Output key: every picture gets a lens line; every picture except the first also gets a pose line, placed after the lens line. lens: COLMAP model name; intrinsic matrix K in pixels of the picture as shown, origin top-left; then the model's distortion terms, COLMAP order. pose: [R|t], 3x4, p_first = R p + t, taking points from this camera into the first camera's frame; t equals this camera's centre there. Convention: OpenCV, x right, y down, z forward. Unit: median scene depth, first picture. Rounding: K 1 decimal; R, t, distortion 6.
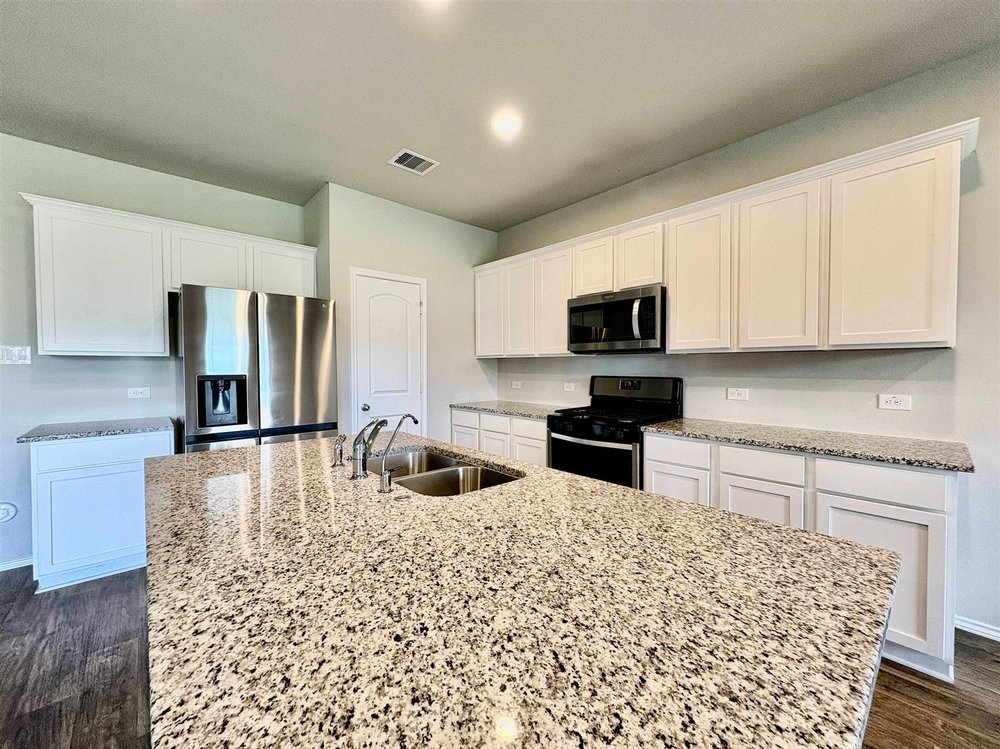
lens RADIAL K [[398.7, 0, 500.0], [0, 398.7, 374.5], [0, 0, 1]] dist [0.001386, -0.000183]
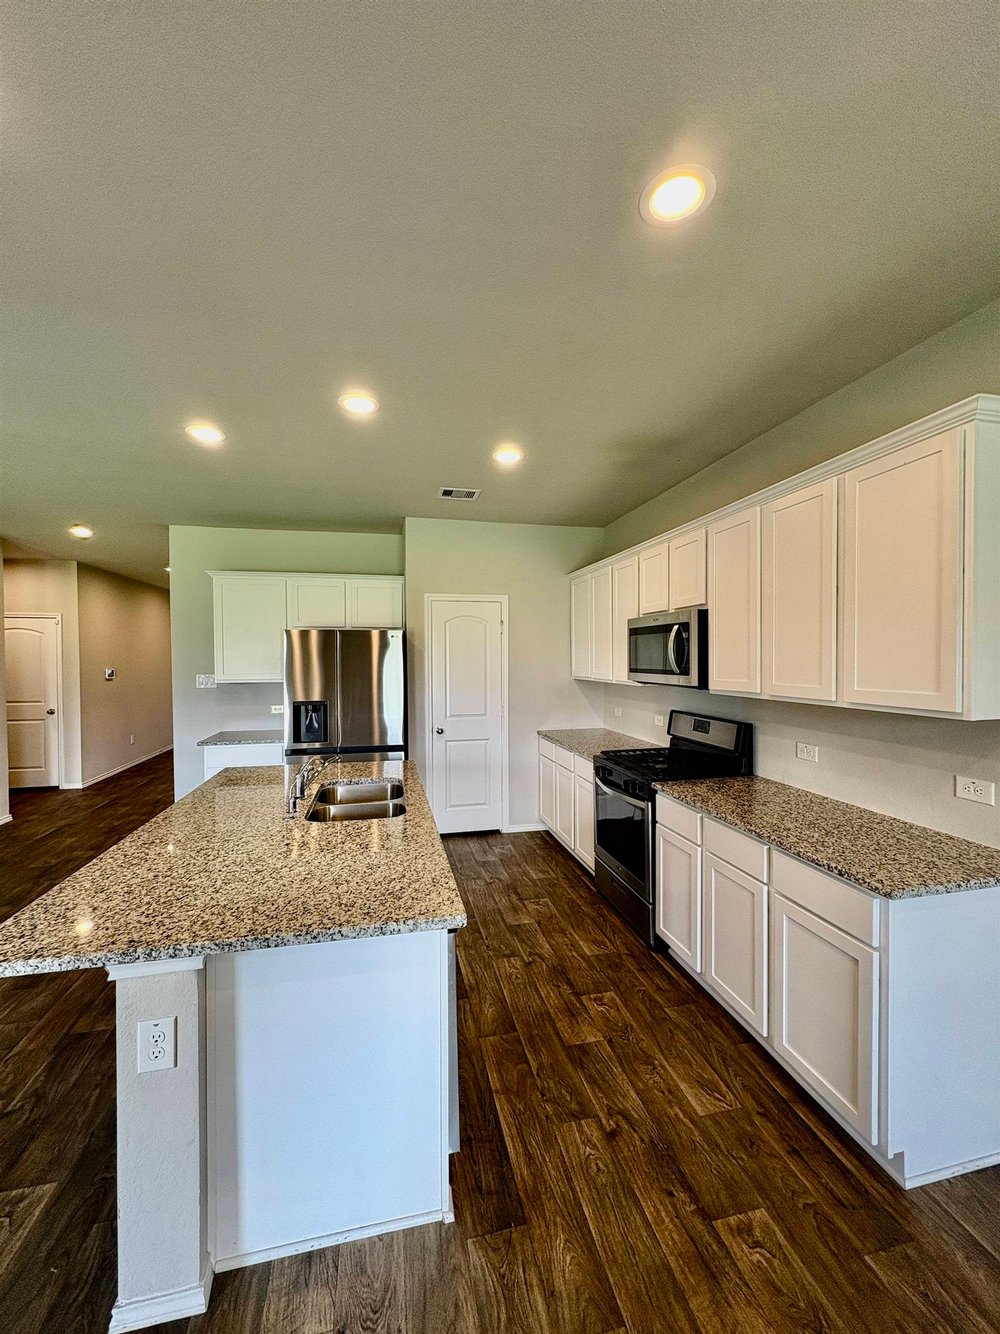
lens RADIAL K [[531.9, 0, 499.0], [0, 531.9, 667.0], [0, 0, 1]] dist [0.001386, -0.000183]
pose [[0.871211, 0.006911, -0.490861, 0.597900], [-0.007648, 0.999971, 0.000505, -0.106353], [0.490850, 0.003315, 0.871238, -0.131869]]
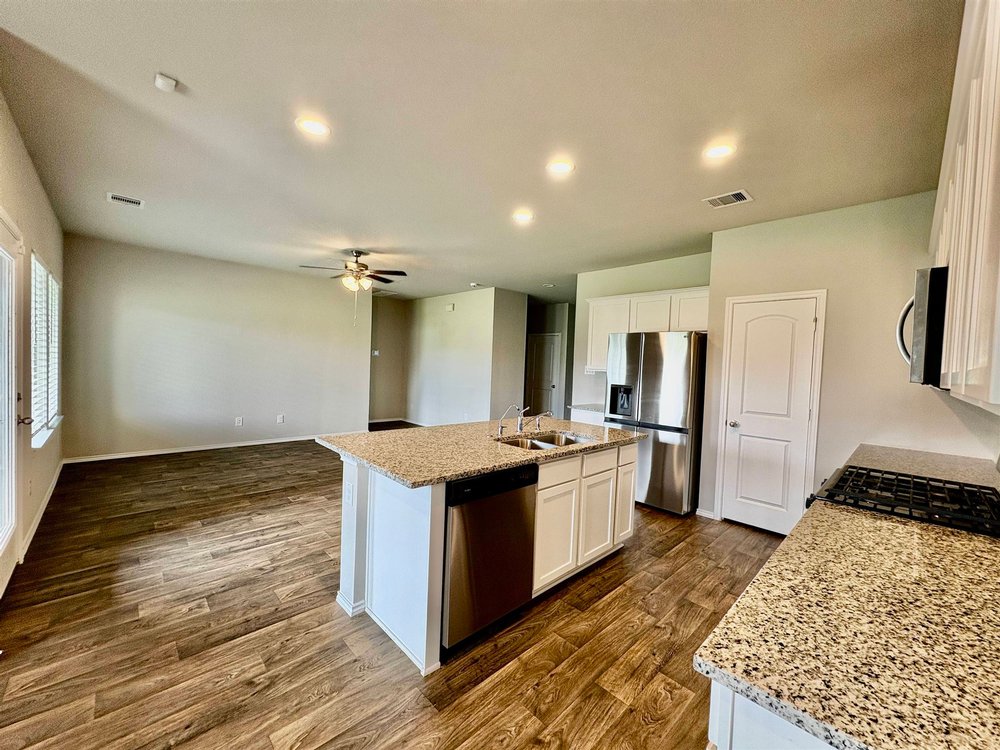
lens RADIAL K [[398.7, 0, 500.0], [0, 398.7, 375.0], [0, 0, 1]] dist [0.001386, -0.000183]
pose [[0.032428, 0.035283, -0.998851, 0.955531], [-0.060299, 0.997625, 0.033282, -0.063752], [0.997653, 0.059151, 0.034478, 0.420559]]
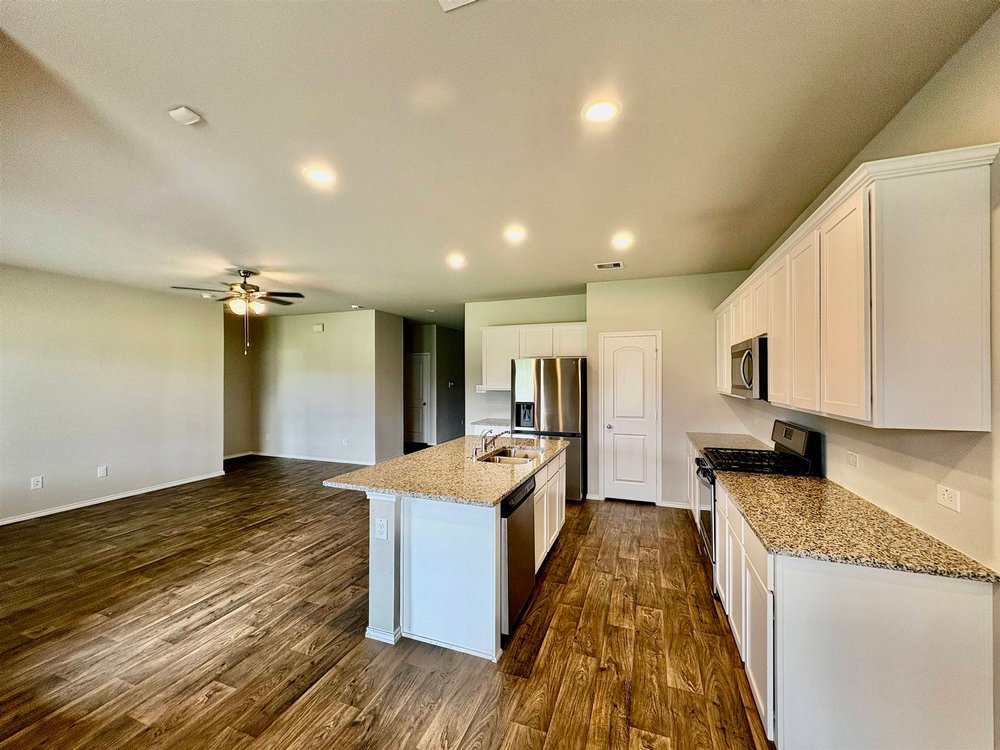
lens RADIAL K [[398.7, 0, 500.0], [0, 398.7, 375.0], [0, 0, 1]] dist [0.001386, -0.000183]
pose [[0.462867, -0.002059, -0.886425, 1.025900], [-0.019922, 0.999721, -0.012725, -0.104821], [0.886204, 0.023550, 0.462697, -0.051314]]
